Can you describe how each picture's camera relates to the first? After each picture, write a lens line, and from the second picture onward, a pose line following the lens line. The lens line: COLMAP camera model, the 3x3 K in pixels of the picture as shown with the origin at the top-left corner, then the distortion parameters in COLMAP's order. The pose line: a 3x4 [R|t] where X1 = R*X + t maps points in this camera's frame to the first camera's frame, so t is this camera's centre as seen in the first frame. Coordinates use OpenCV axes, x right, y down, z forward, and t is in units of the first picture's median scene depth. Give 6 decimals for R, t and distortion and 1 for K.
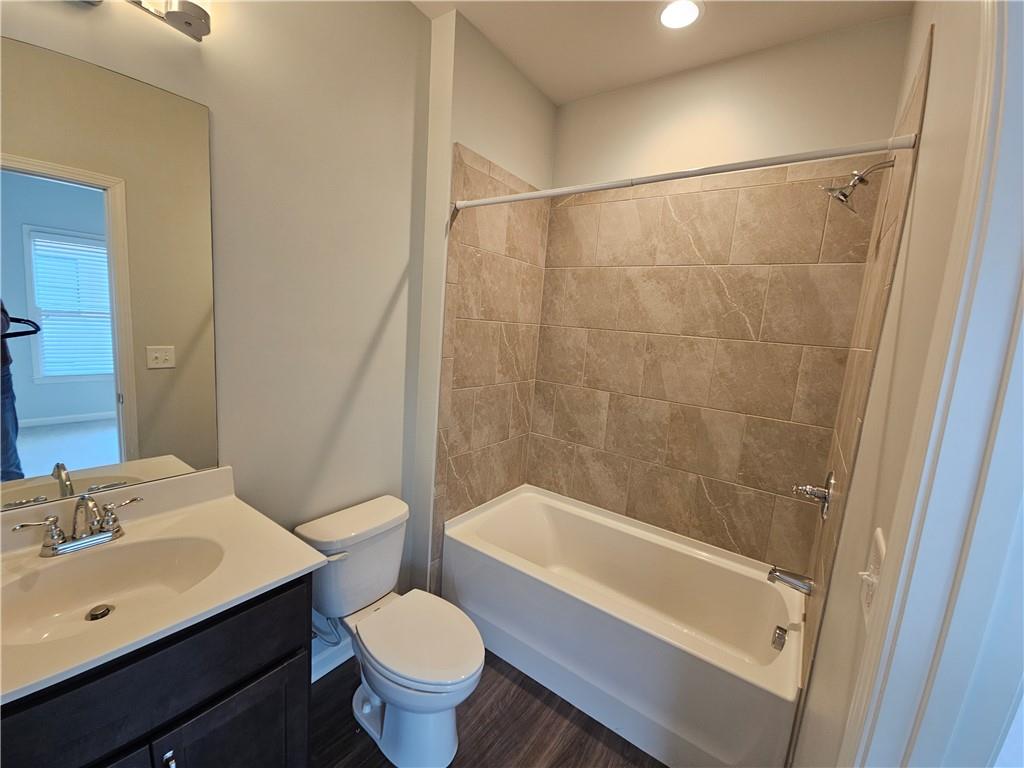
lens RADIAL K [[418.1, 0, 512.9], [0, 418.1, 382.5], [0, 0, 1]] dist [0.002452, 0.000032]
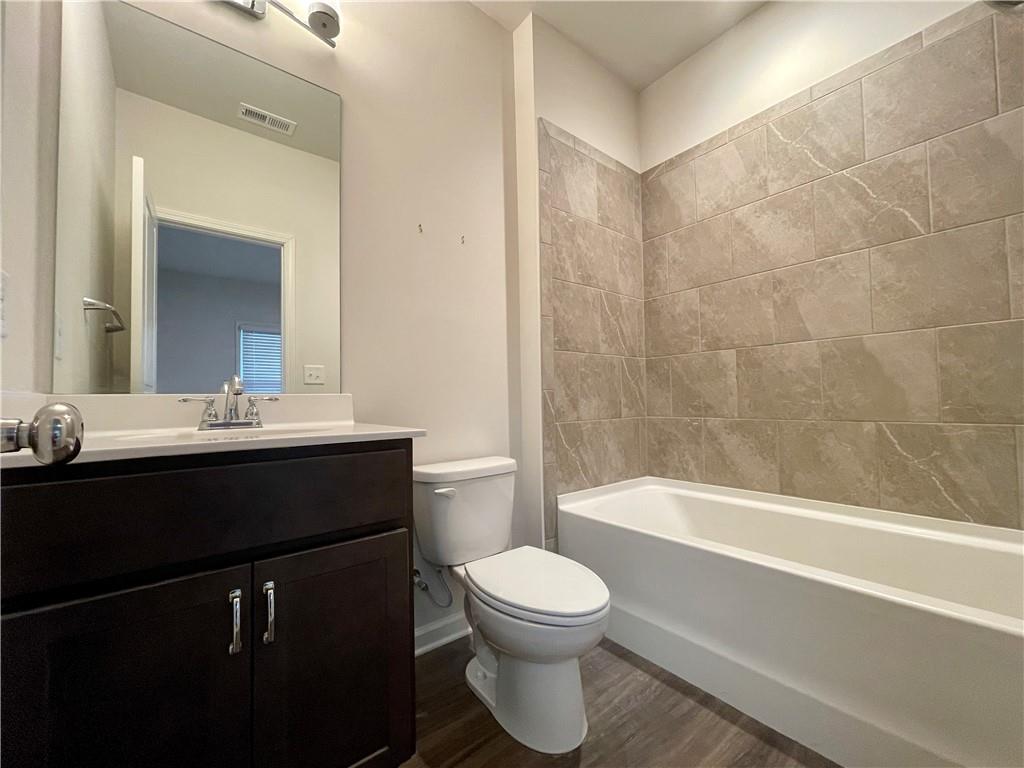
lens RADIAL K [[408.8, 0, 507.9], [0, 408.8, 386.3], [0, 0, 1]] dist [0.001486, -0.000294]
pose [[0.956672, -0.101414, -0.272935, 0.002738], [0.049522, 0.980398, -0.190704, 0.269529], [0.286925, 0.168925, 0.942941, 0.081603]]
